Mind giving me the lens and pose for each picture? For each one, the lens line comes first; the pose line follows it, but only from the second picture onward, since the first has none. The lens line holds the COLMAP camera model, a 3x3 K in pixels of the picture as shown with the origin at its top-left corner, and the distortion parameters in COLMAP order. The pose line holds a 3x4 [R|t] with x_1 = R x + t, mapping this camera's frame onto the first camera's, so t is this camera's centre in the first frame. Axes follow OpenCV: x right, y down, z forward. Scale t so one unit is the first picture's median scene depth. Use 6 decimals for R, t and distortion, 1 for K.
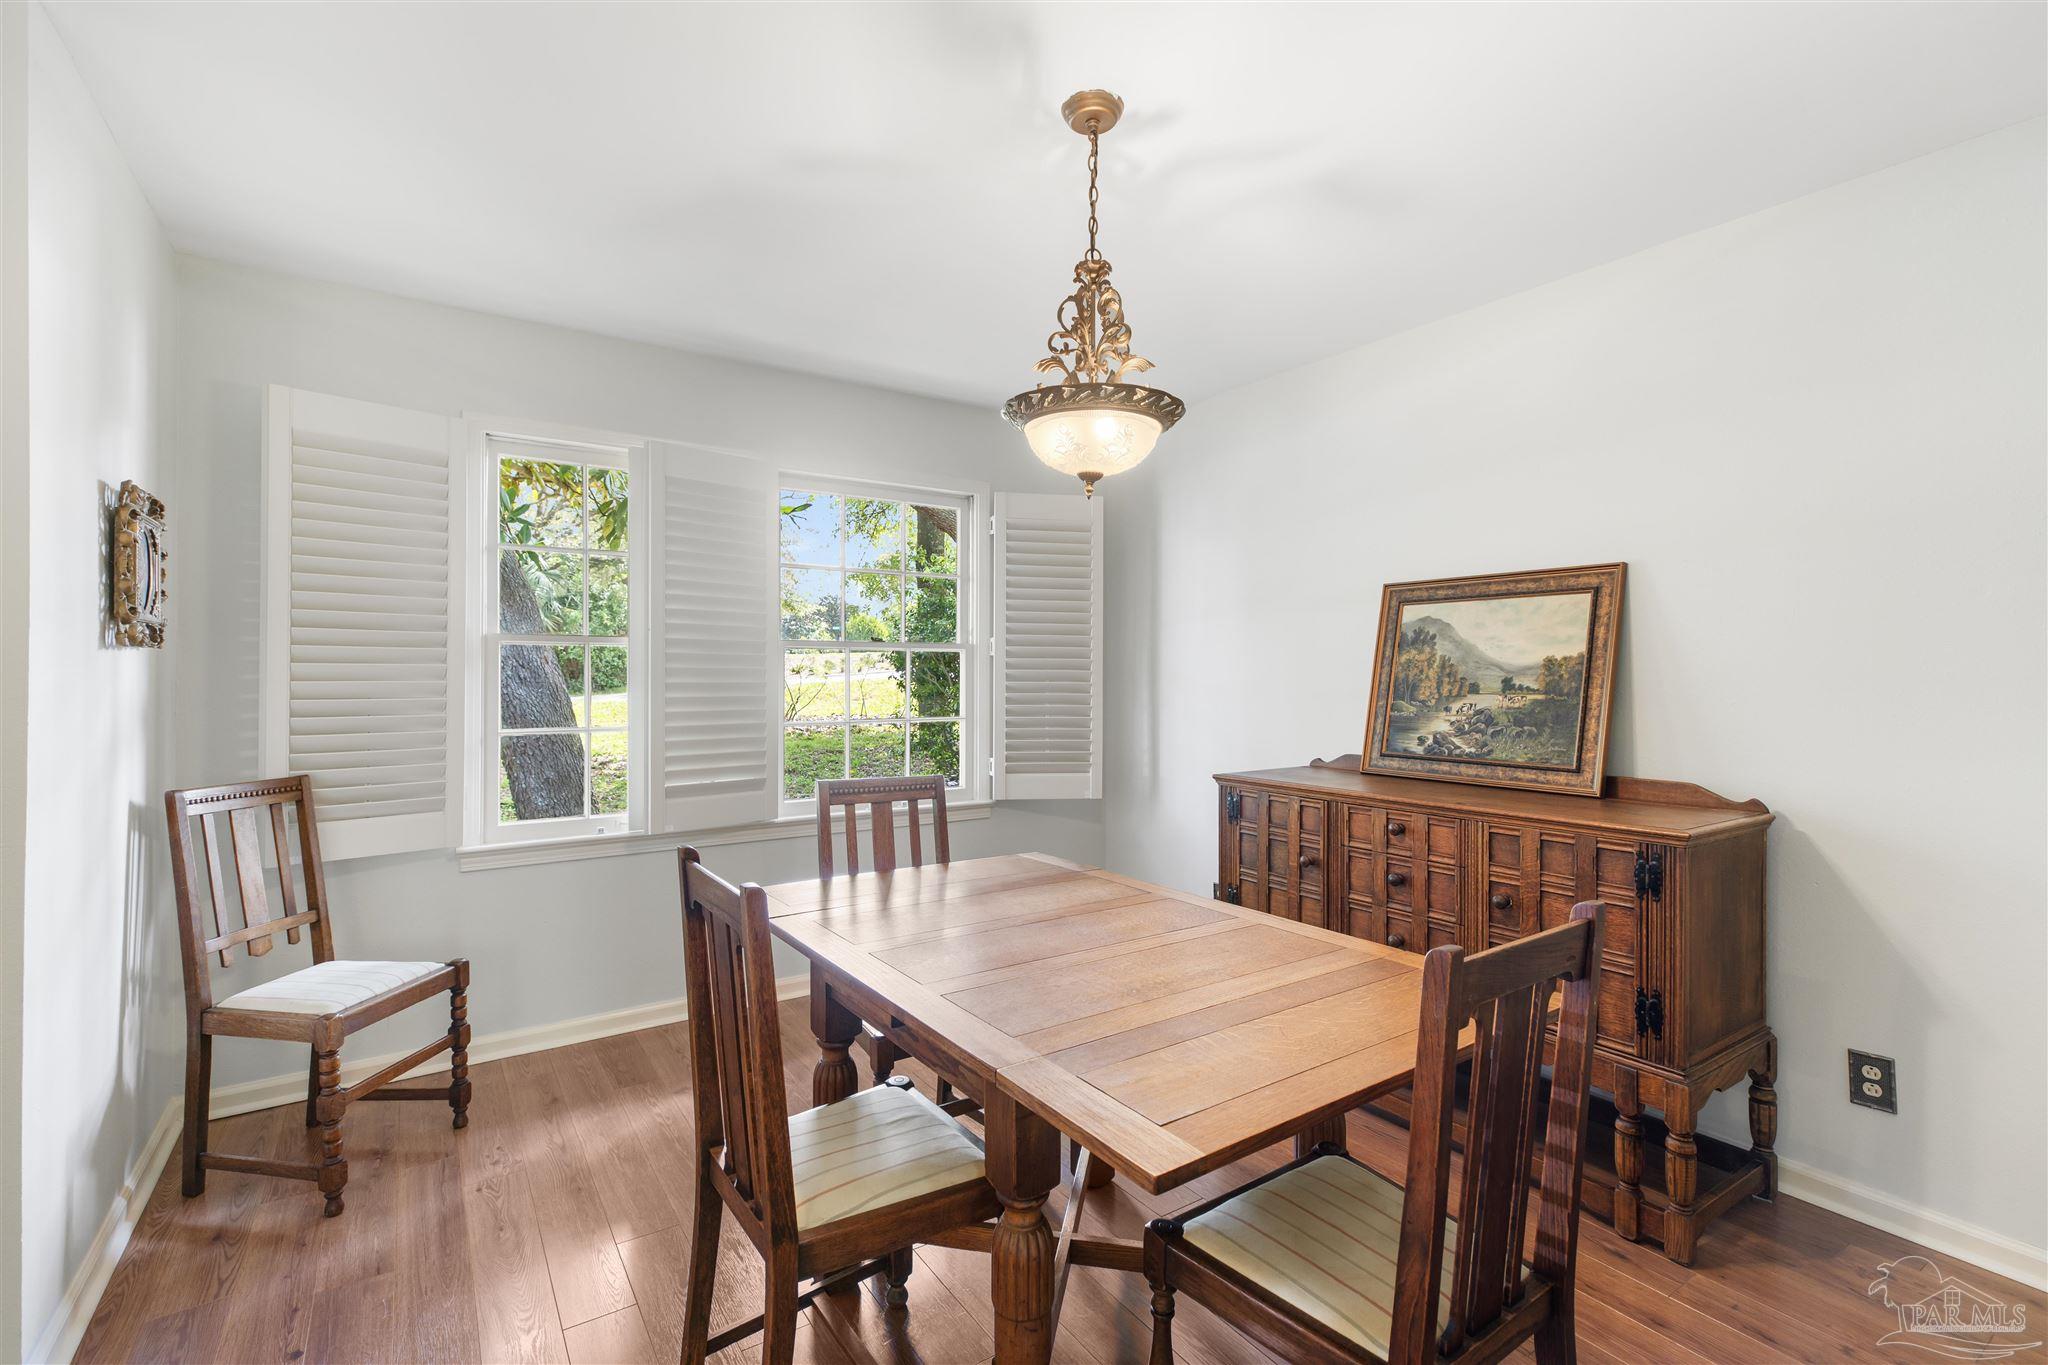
lens RADIAL K [[924.2, 0, 1041.9], [0, 924.2, 676.1], [0, 0, 1]] dist [0.004114, -0.000645]
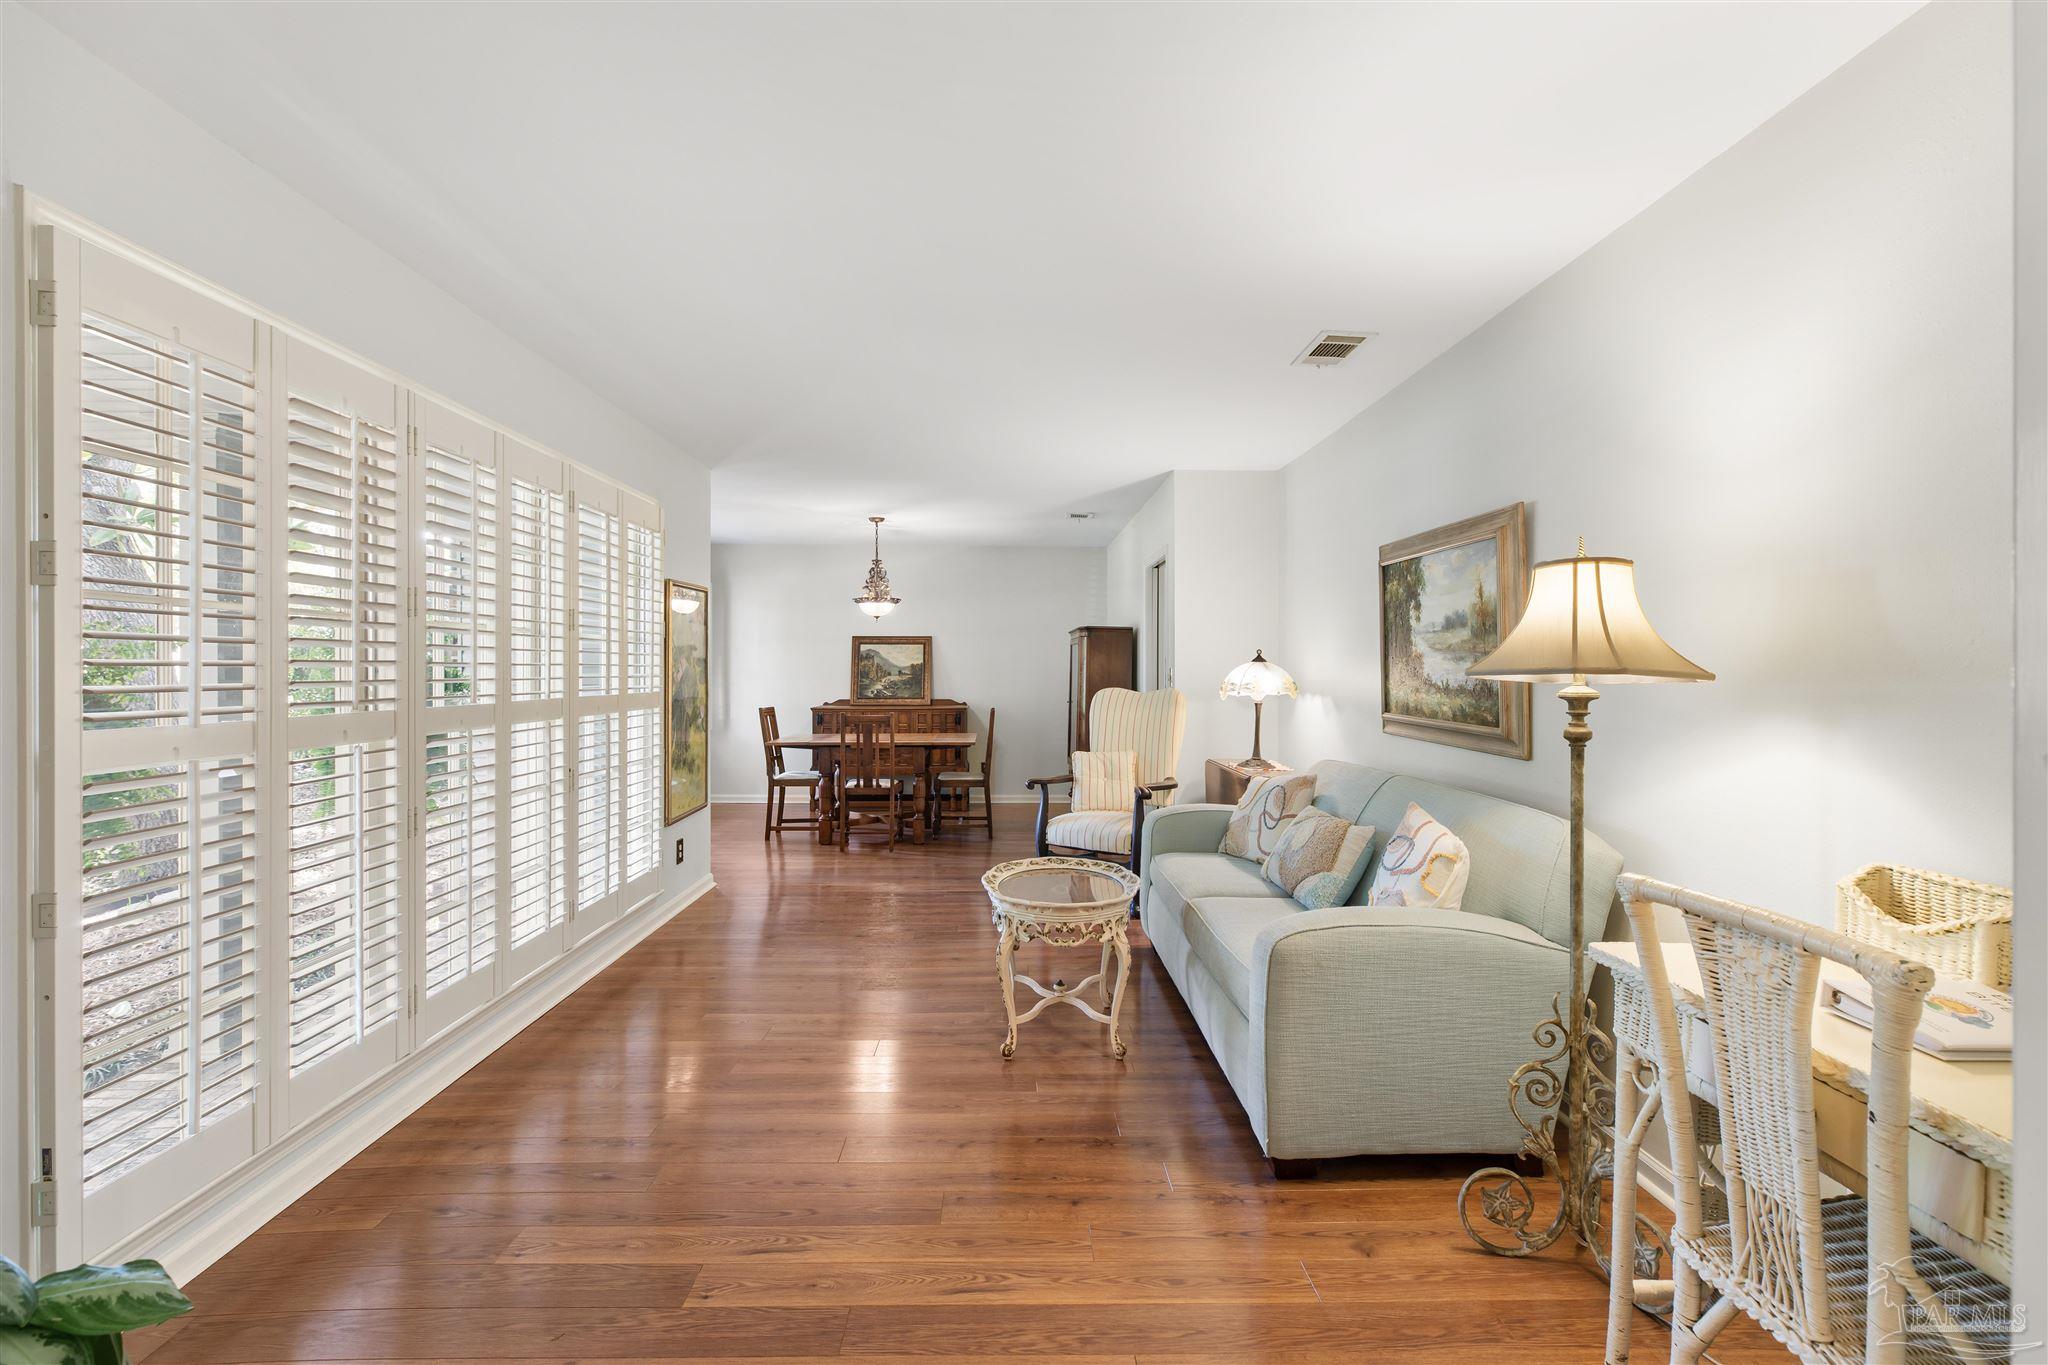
lens RADIAL K [[924.2, 0, 1026.3], [0, 924.2, 673.0], [0, 0, 1]] dist [0.004114, -0.000645]
pose [[0.550154, -0.003849, 0.835054, -1.811786], [0.000434, 0.999991, 0.004324, -0.002290], [-0.835063, -0.002016, 0.550151, -1.038611]]
